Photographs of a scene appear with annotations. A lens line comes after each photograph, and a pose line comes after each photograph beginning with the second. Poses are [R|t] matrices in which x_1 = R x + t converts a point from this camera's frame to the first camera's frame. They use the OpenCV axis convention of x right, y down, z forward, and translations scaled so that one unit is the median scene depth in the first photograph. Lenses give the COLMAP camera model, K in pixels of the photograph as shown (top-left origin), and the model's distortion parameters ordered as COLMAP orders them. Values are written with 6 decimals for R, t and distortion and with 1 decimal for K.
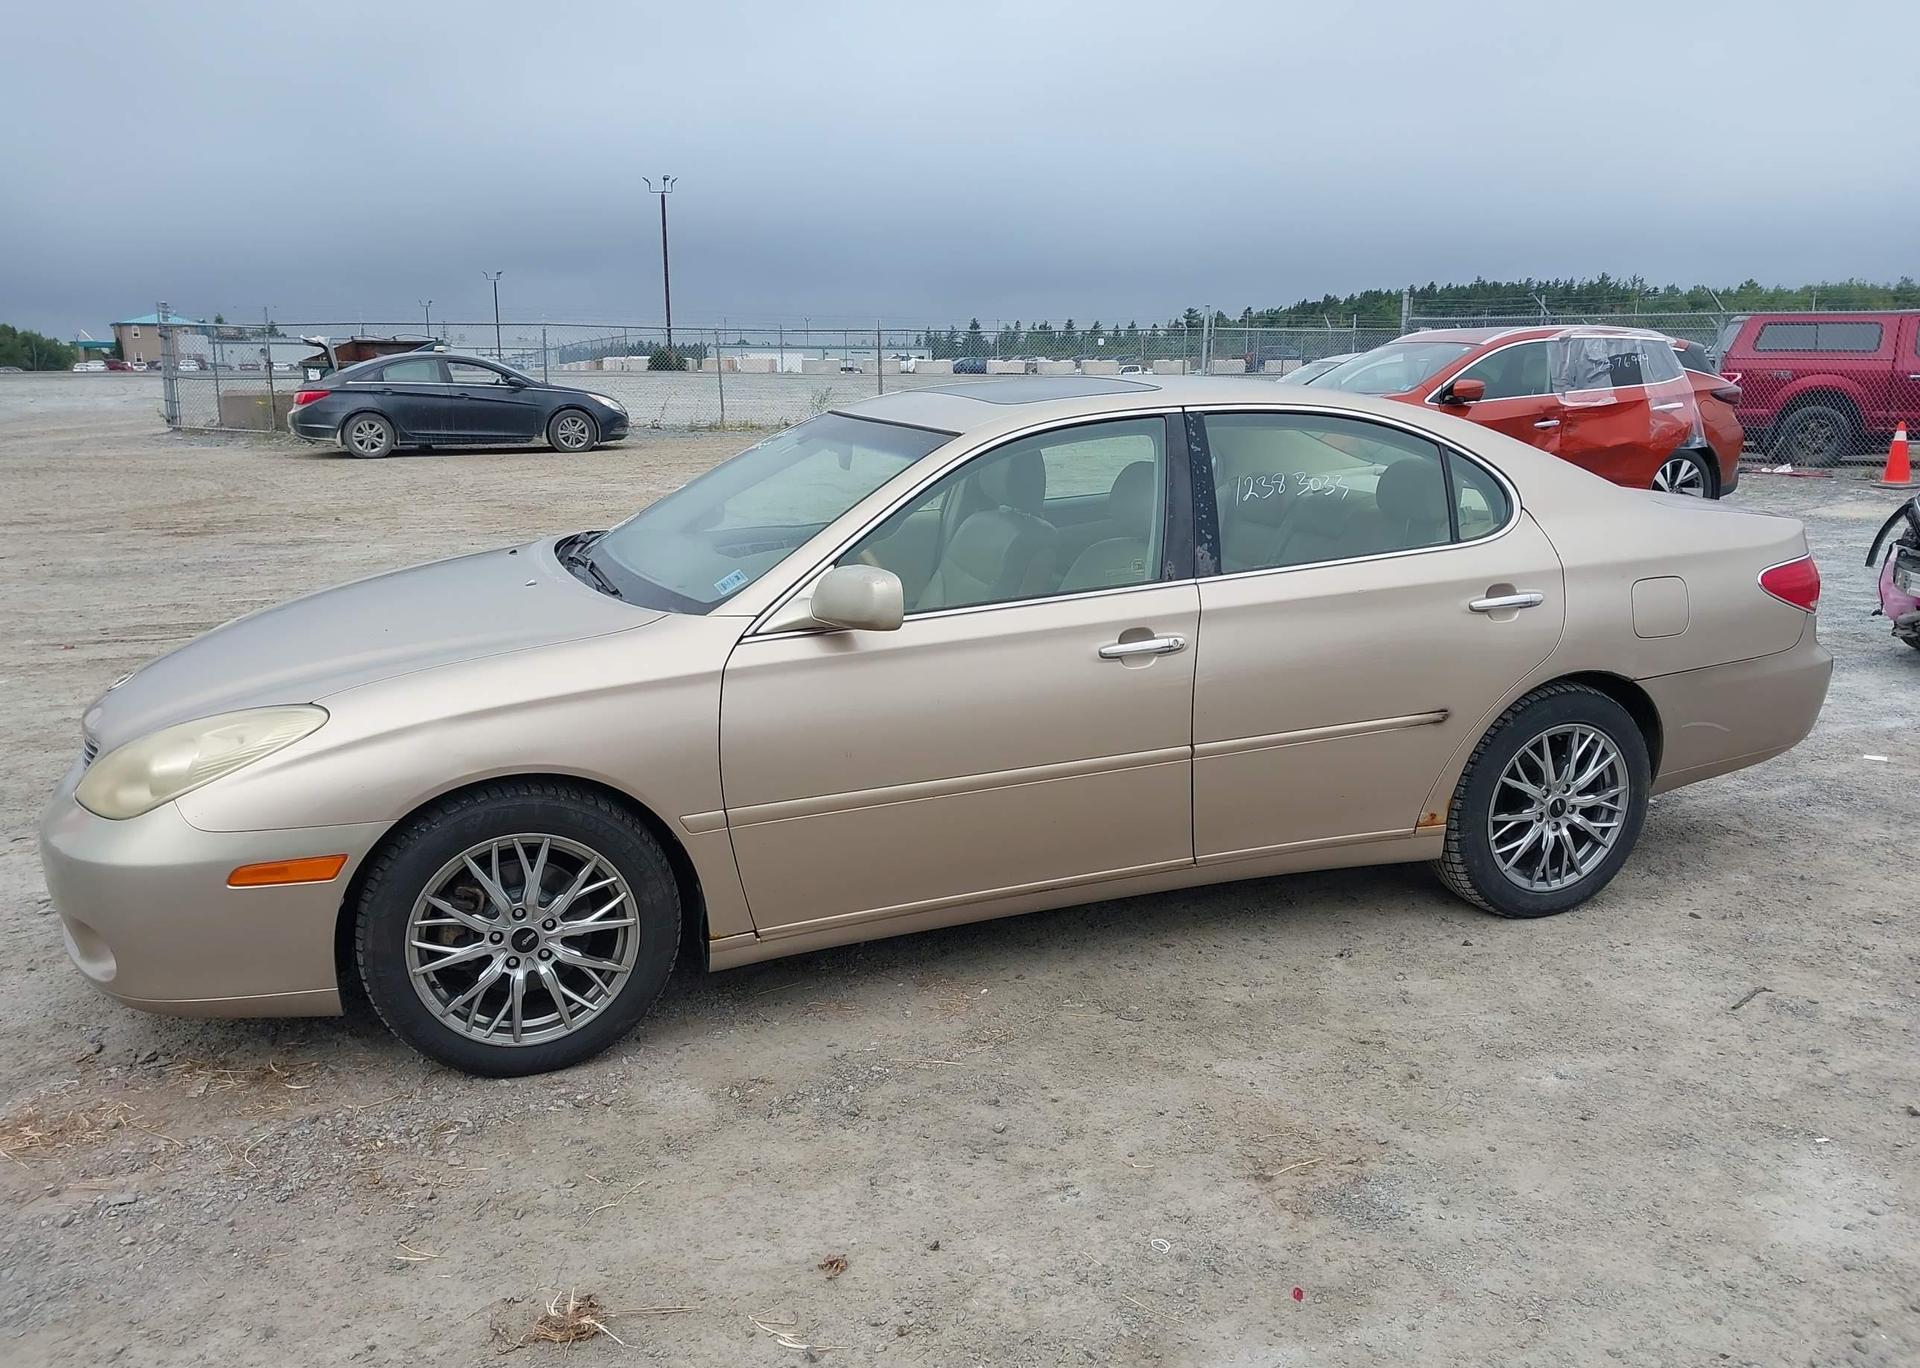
lens RADIAL K [[1498.8, 0, 955.8], [0, 1498.8, 733.0], [0, 0, 1]] dist [0.028525, -0.038512]
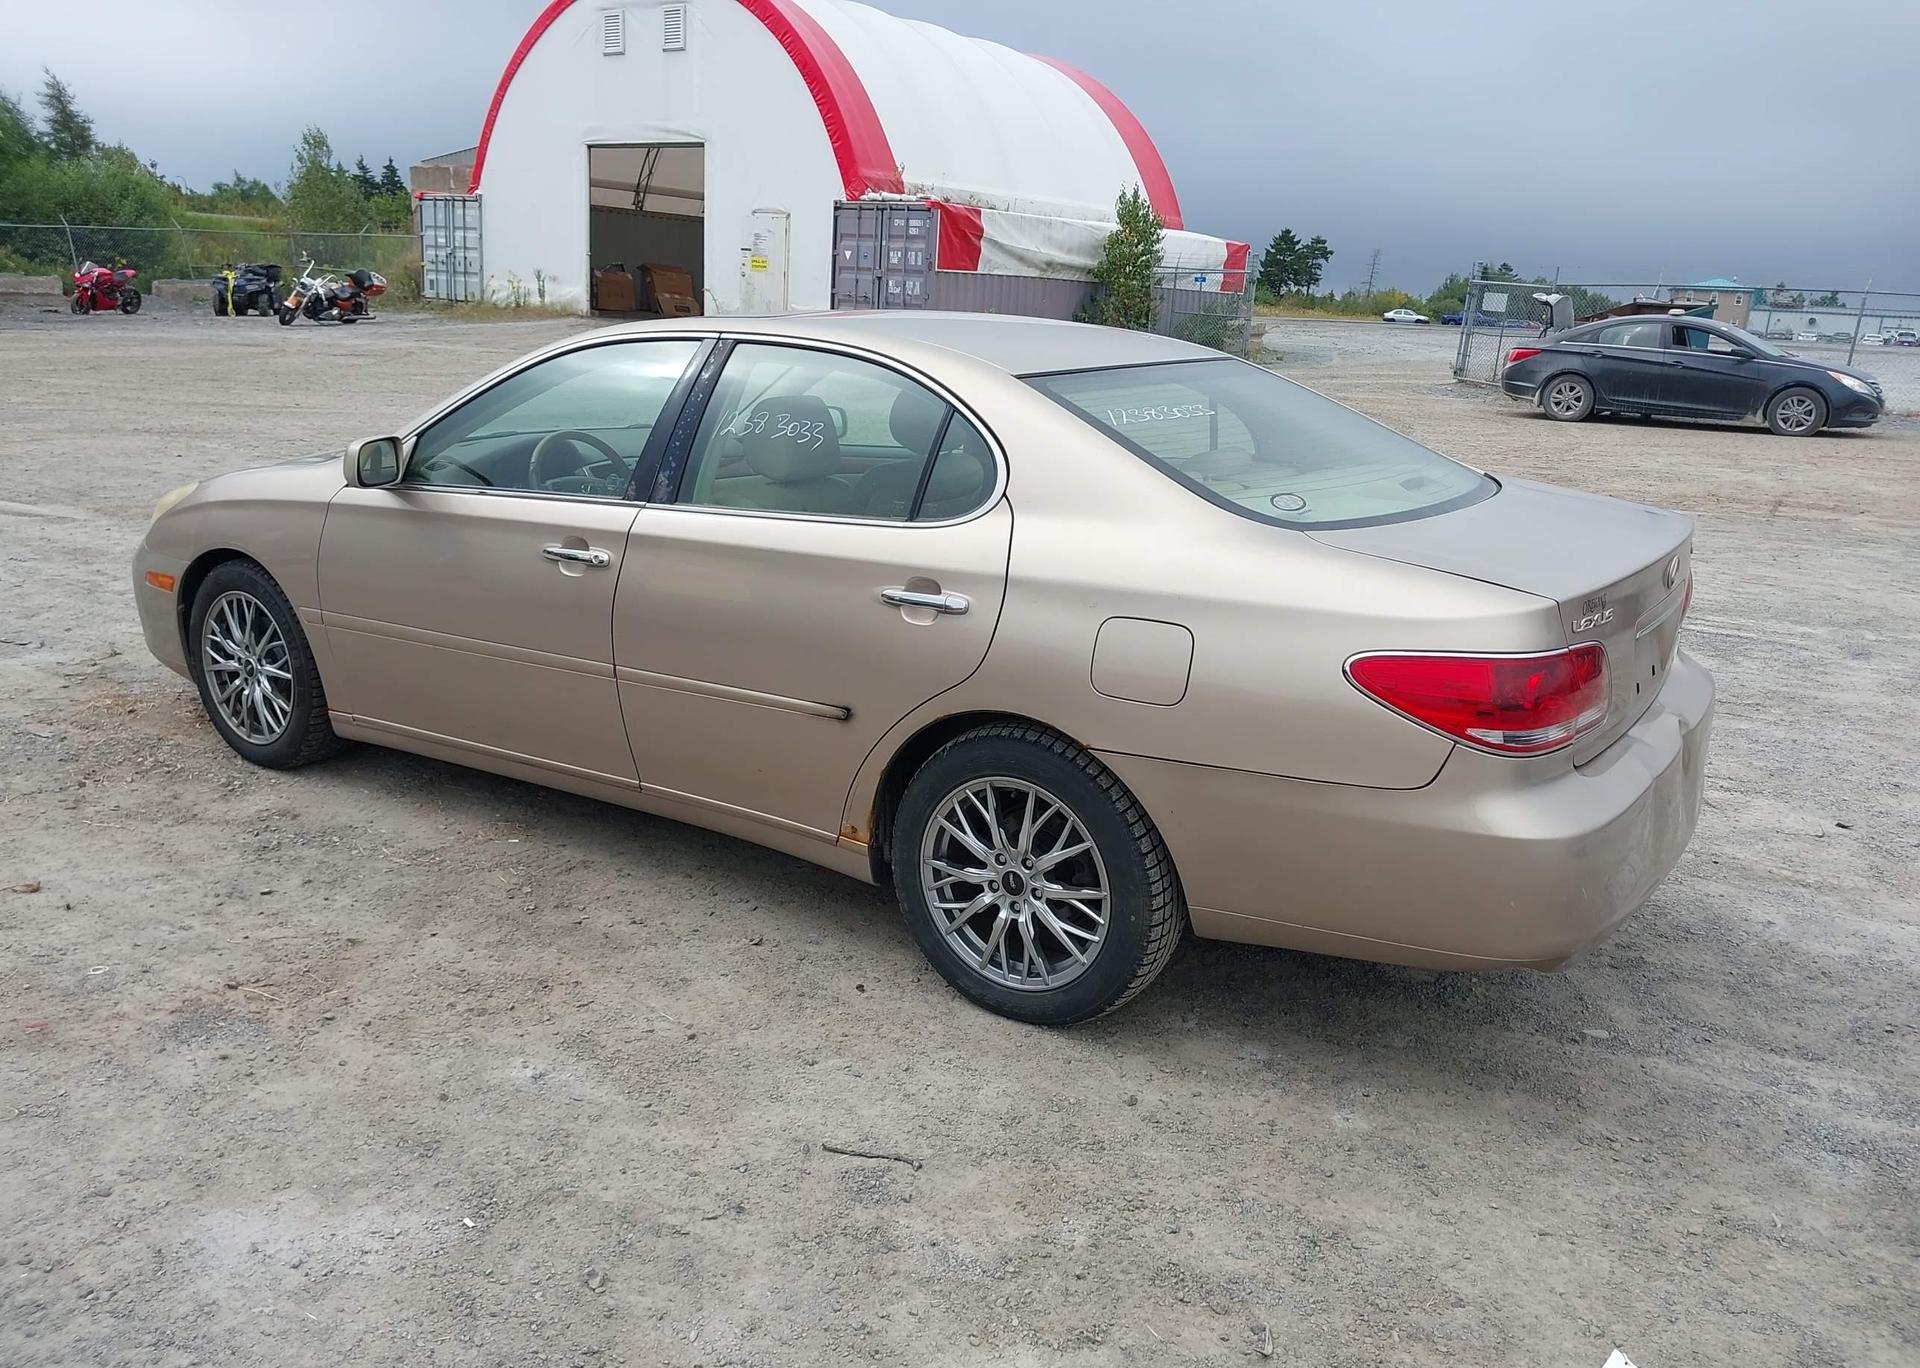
lens RADIAL K [[1507.8, 0, 958.7], [0, 1507.8, 719.9], [0, 0, 1]] dist [0.041611, -0.044763]
pose [[0.588890, 0.246373, -0.769746, 1.127190], [-0.238900, 0.962909, 0.125430, -0.143830], [0.772098, 0.110028, 0.625906, 0.562281]]
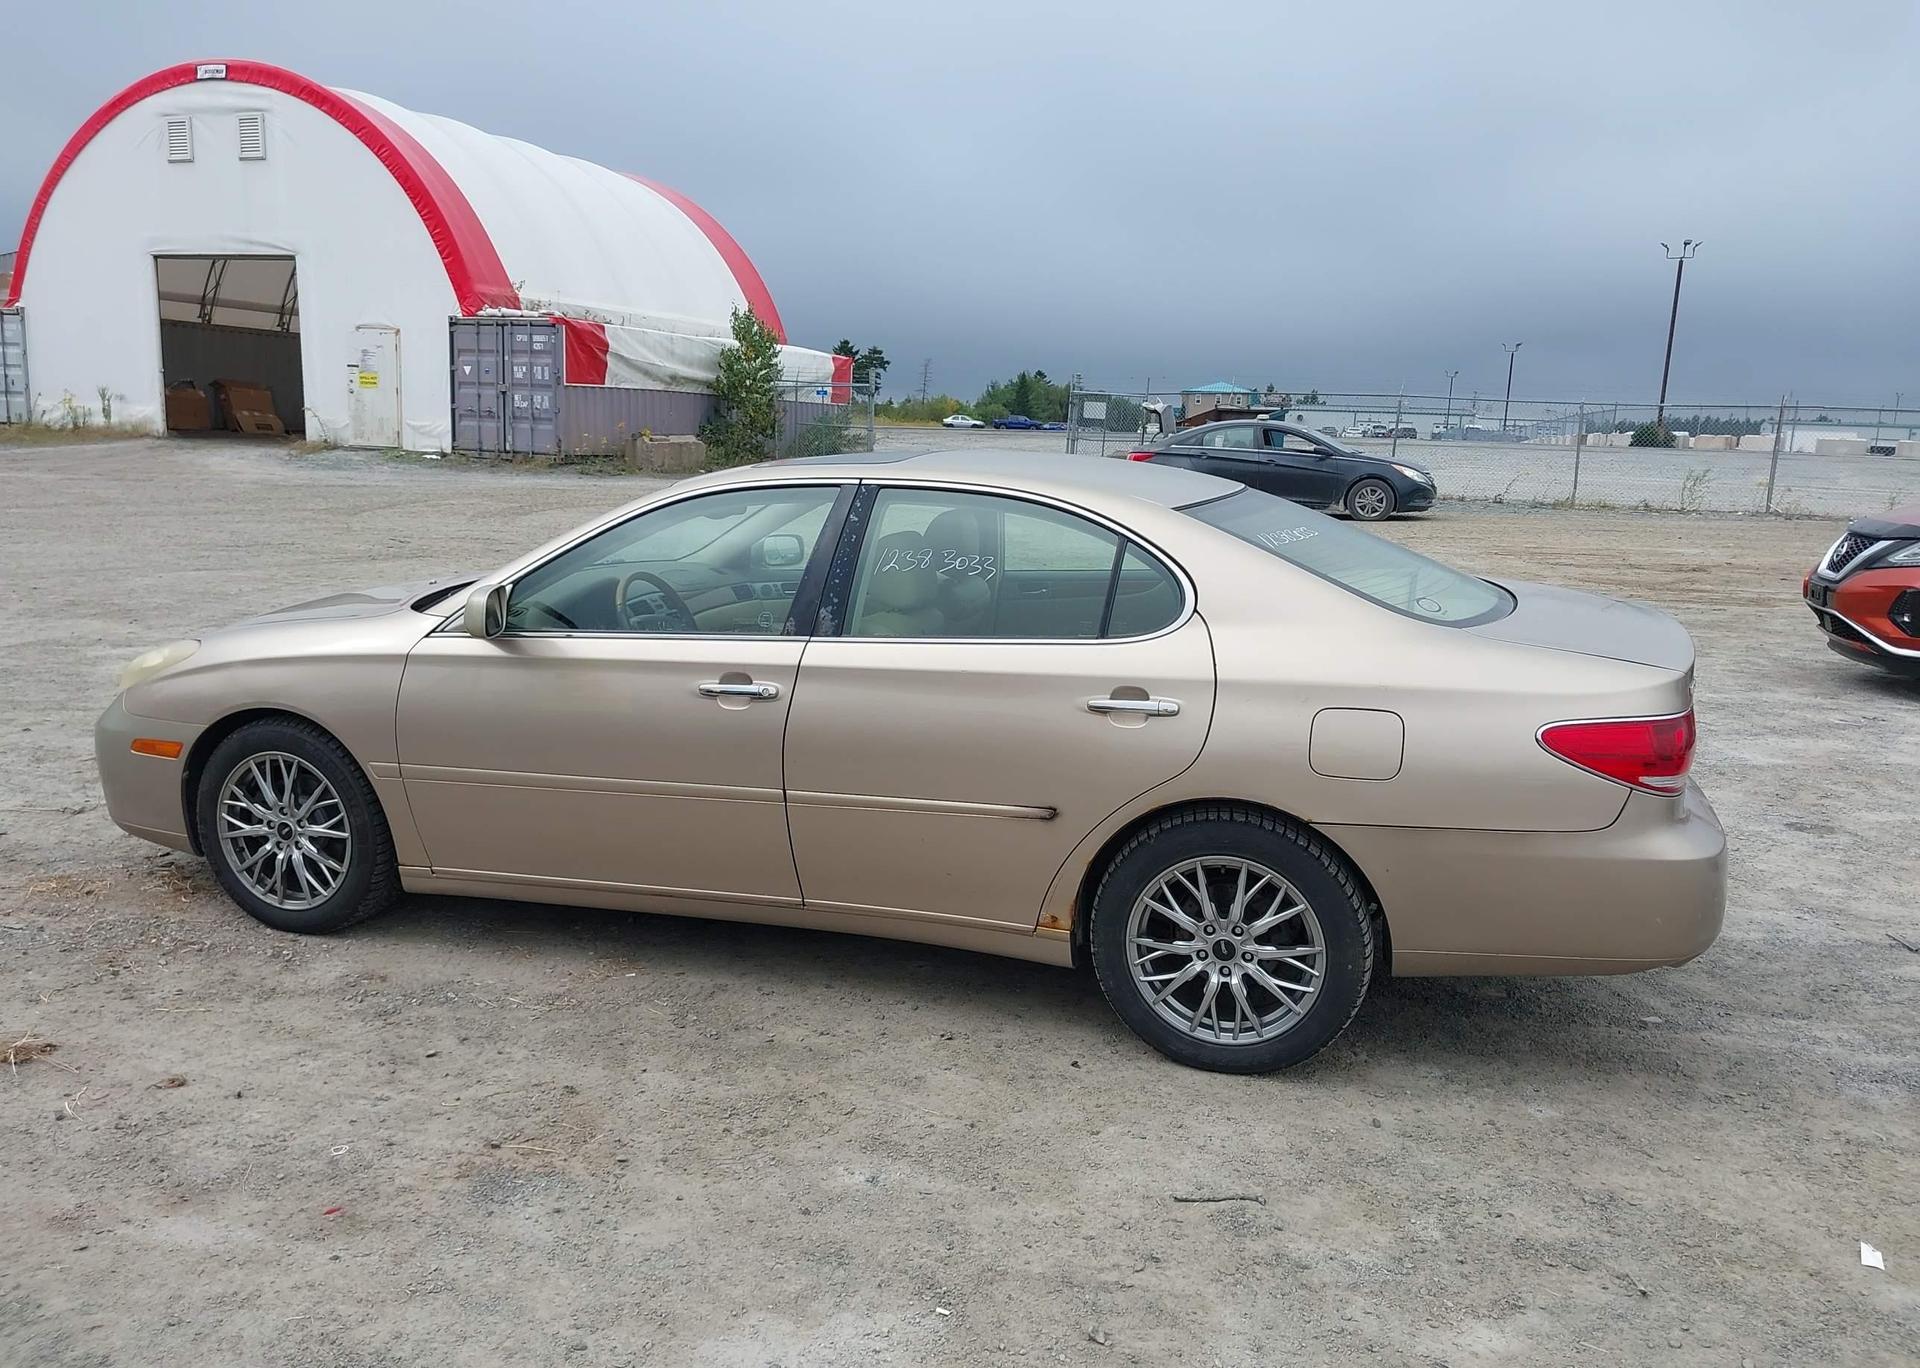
lens RADIAL K [[1502.1, 0, 957.8], [0, 1502.1, 719.0], [0, 0, 1]] dist [0.036006, -0.034340]
pose [[0.792125, 0.144462, -0.593016, 0.914638], [-0.176064, 0.984368, 0.004619, -0.071030], [0.584414, 0.100750, 0.805177, 0.212261]]
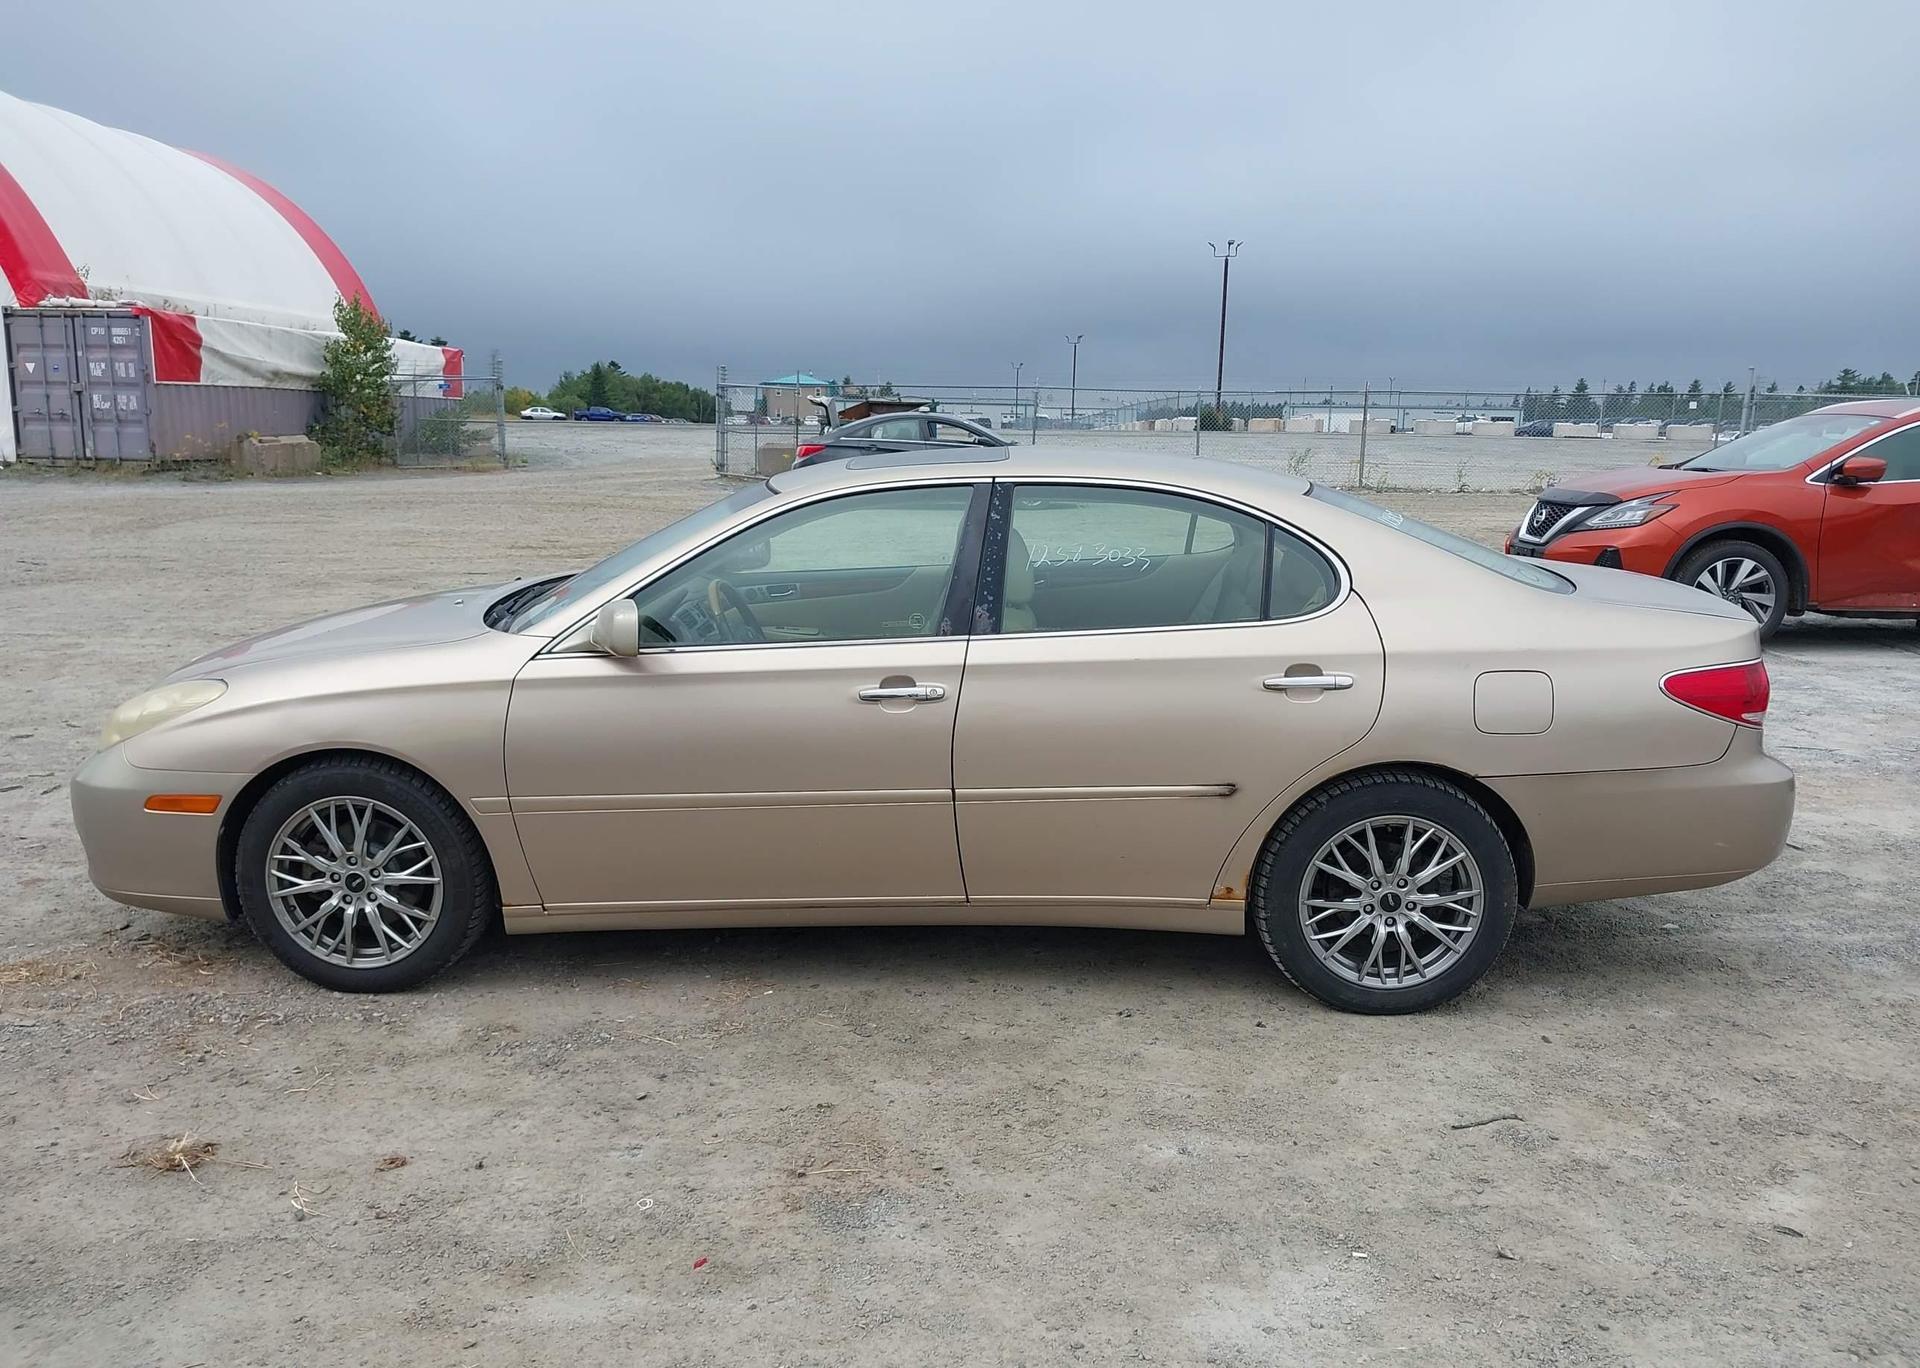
lens RADIAL K [[1498.8, 0, 955.8], [0, 1498.8, 733.0], [0, 0, 1]] dist [0.028525, -0.038512]
pose [[0.928599, 0.089840, -0.360046, 0.559299], [-0.103286, 0.994484, -0.018240, -0.013336], [0.356422, 0.054125, 0.932756, 0.002777]]
